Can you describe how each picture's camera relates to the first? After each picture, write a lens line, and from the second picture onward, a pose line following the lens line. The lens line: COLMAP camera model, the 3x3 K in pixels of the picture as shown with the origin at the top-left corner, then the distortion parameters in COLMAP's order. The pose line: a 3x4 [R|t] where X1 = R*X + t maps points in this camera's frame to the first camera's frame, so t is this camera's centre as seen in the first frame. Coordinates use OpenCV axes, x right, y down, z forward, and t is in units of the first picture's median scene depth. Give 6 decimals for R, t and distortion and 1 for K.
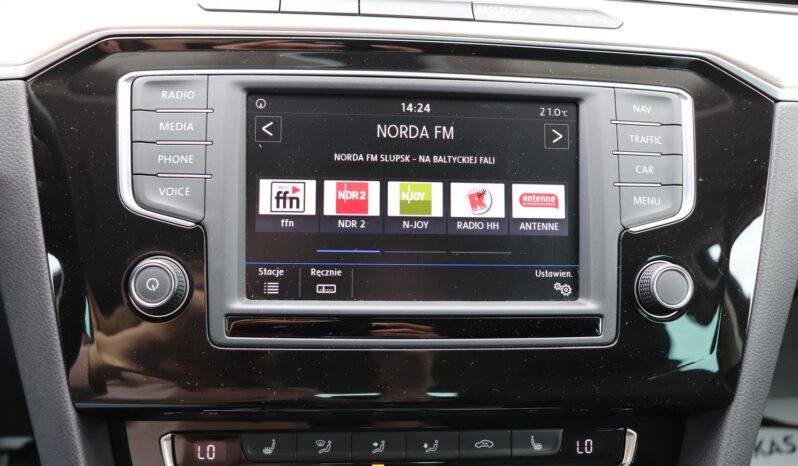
lens RADIAL K [[768.8, 0, 399.0], [0, 768.8, 233.0], [0, 0, 1]] dist [-0.166815, 0.224519]
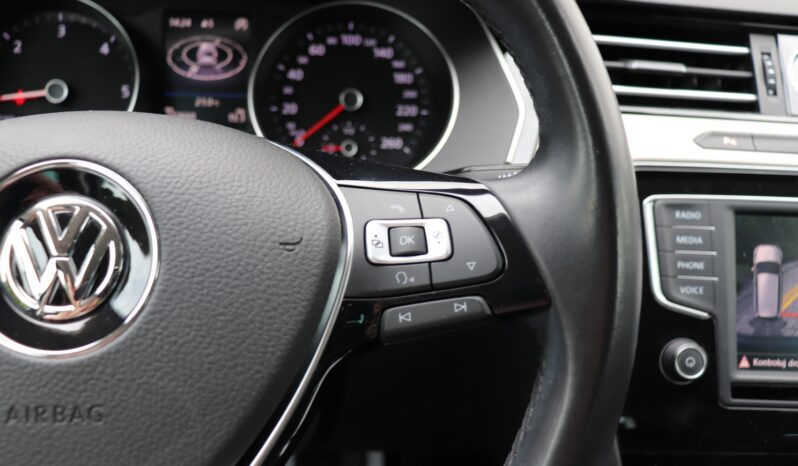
lens RADIAL K [[763.6, 0, 394.9], [0, 763.6, 231.3], [0, 0, 1]] dist [-0.133157, 0.155568]
pose [[0.997581, 0.028156, -0.063551, -0.695366], [-0.027119, 0.999486, 0.017117, -0.157194], [0.064001, -0.015352, 0.997832, -0.334970]]
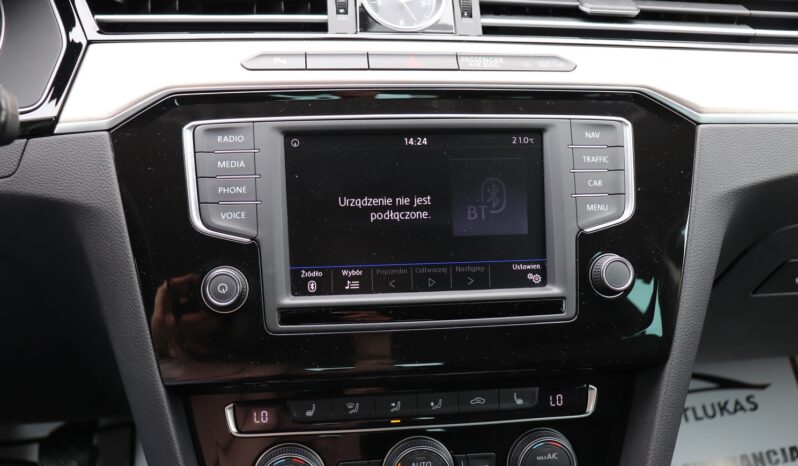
lens RADIAL K [[799.5, 0, 400.1], [0, 799.5, 230.3], [0, 0, 1]] dist [-0.137142, 0.227989]
pose [[0.998783, -0.036752, 0.032901, -0.054275], [0.035863, 0.998985, 0.027239, -0.052850], [-0.033868, -0.026026, 0.999087, -0.341239]]
